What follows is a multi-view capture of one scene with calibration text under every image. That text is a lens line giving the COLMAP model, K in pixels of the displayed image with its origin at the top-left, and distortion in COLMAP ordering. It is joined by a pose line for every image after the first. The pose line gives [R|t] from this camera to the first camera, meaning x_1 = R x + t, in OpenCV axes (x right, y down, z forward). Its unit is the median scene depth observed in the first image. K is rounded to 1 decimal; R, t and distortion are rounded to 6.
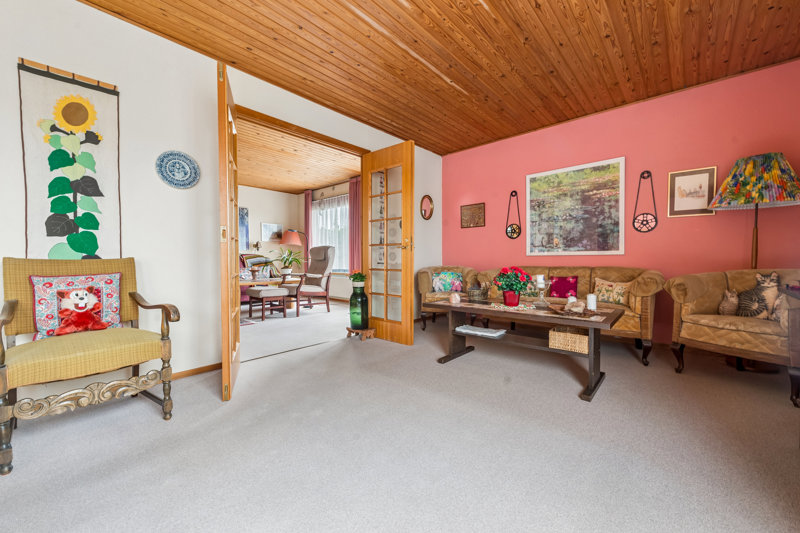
lens RADIAL K [[309.5, 0, 402.4], [0, 309.5, 266.2], [0, 0, 1]] dist [0.007379, -0.001935]
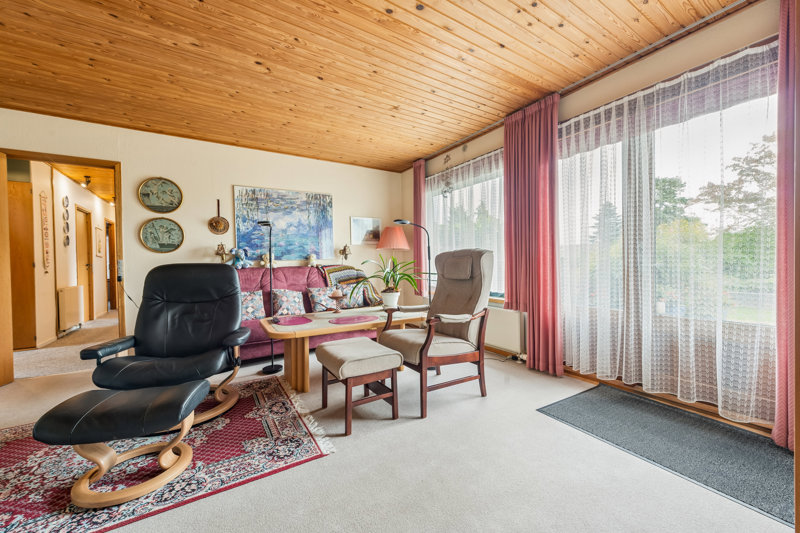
lens RADIAL K [[309.5, 0, 401.4], [0, 309.5, 265.5], [0, 0, 1]] dist [0.007379, -0.001935]
pose [[0.960056, -0.010962, -0.279593, -0.383588], [0.008385, 0.999911, -0.010411, -0.064976], [0.279682, 0.007651, 0.960062, 0.906835]]
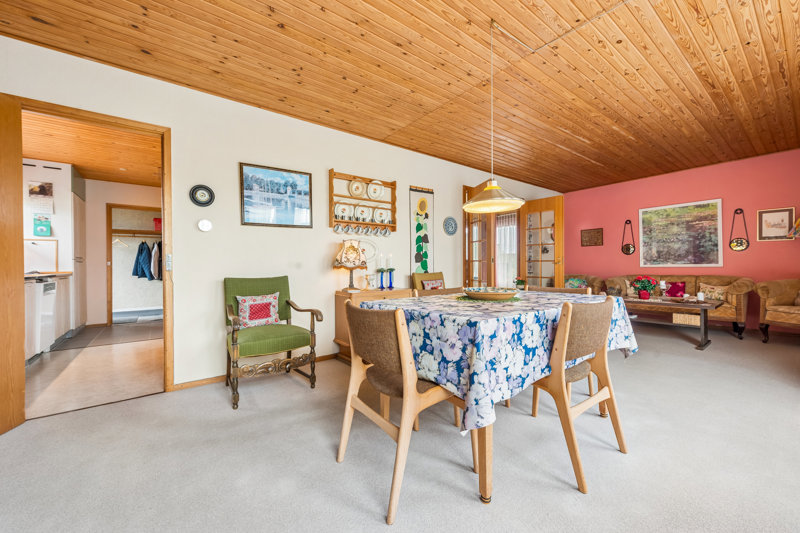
lens RADIAL K [[309.5, 0, 403.4], [0, 309.5, 265.4], [0, 0, 1]] dist [0.007379, -0.001935]
pose [[0.983744, -0.007607, -0.179415, -0.487675], [0.003356, 0.999707, -0.023988, -0.014474], [0.179545, 0.022996, 0.983481, -0.690826]]
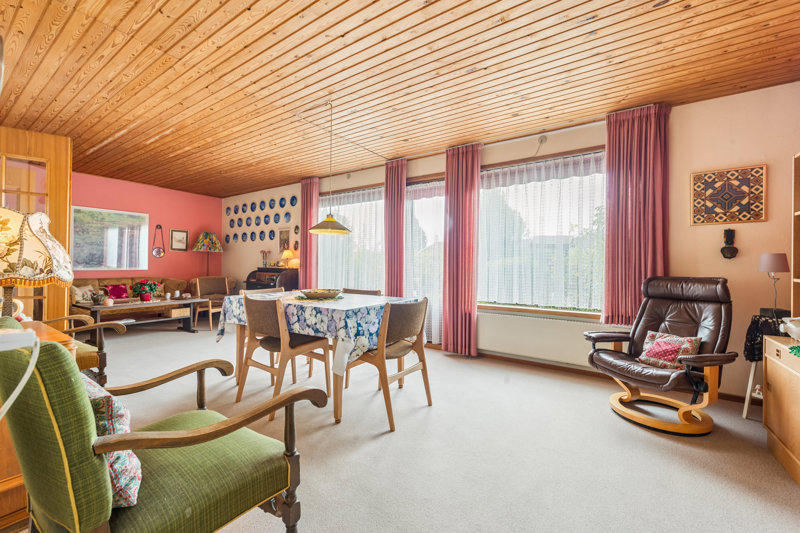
lens RADIAL K [[323.0, 0, 401.1], [0, 323.0, 269.7], [0, 0, 1]] dist [0.004779, 0.000071]
pose [[-0.145076, -0.014150, 0.989319, -1.339646], [0.012042, 0.999798, 0.016066, -0.052317], [-0.989347, 0.014244, -0.144877, -0.144352]]
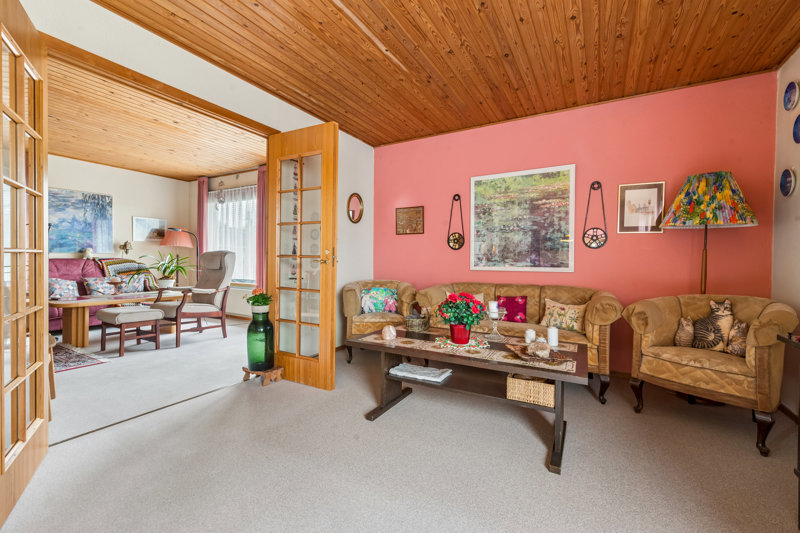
lens RADIAL K [[335.6, 0, 401.7], [0, 335.6, 265.1], [0, 0, 1]] dist [0.005283, -0.001656]
pose [[0.977458, 0.010795, 0.210855, 0.020782], [-0.009031, 0.999916, -0.009326, -0.046842], [-0.210937, 0.007211, 0.977473, 0.158032]]
